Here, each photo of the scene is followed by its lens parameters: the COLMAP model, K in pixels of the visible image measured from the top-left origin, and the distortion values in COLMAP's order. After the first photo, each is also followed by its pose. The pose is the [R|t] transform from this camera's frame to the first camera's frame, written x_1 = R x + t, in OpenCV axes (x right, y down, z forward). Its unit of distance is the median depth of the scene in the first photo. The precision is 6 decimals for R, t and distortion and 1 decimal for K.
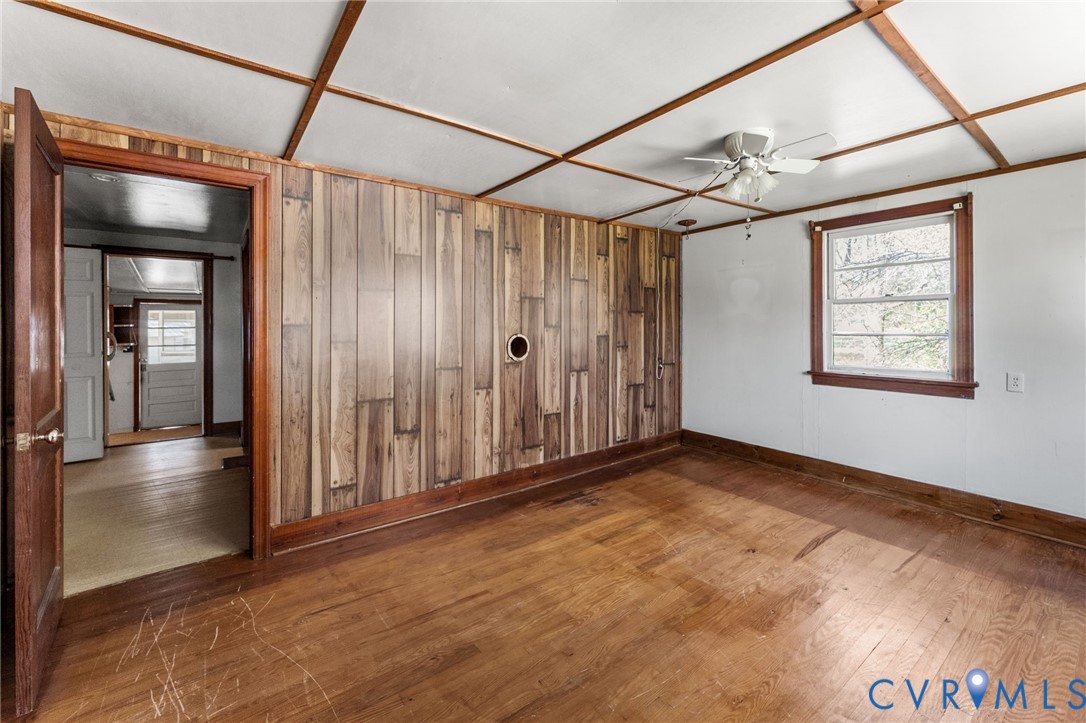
lens RADIAL K [[450.2, 0, 544.2], [0, 450.2, 325.0], [0, 0, 1]] dist [0.001153, -0.000051]
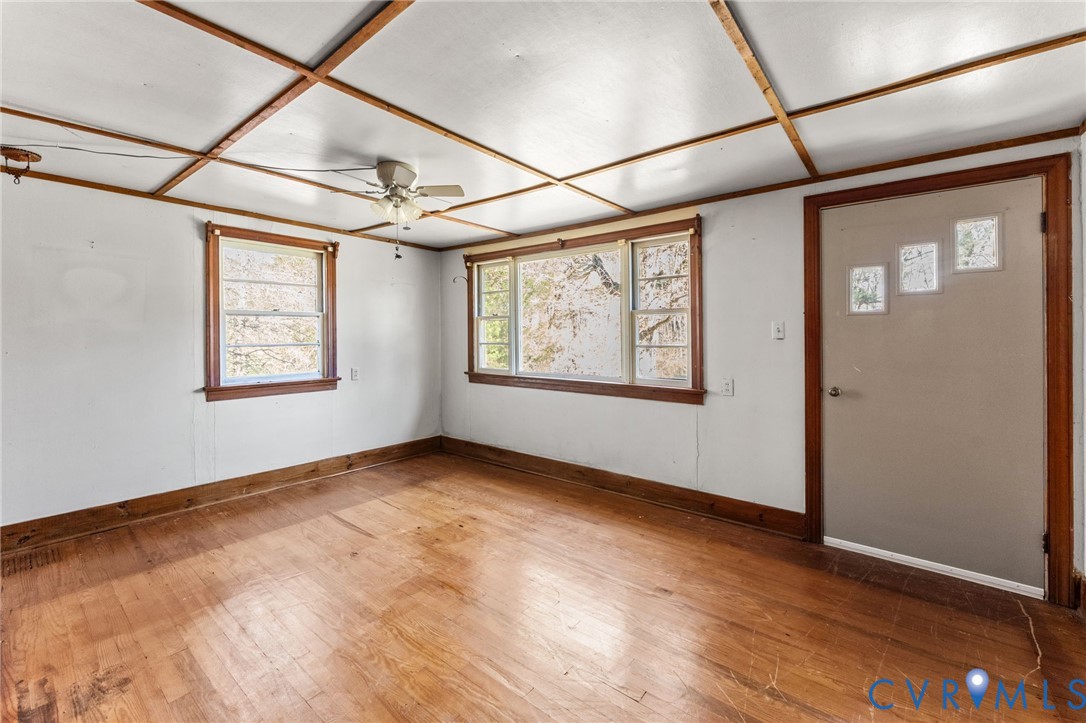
lens RADIAL K [[451.3, 0, 543.0], [0, 451.3, 335.0], [0, 0, 1]] dist [0.000424, -0.000131]
pose [[-0.257783, 0.004861, 0.966191, -0.530952], [-0.001370, 0.999984, -0.005397, 0.001811], [-0.966202, -0.002715, -0.257772, 0.688160]]
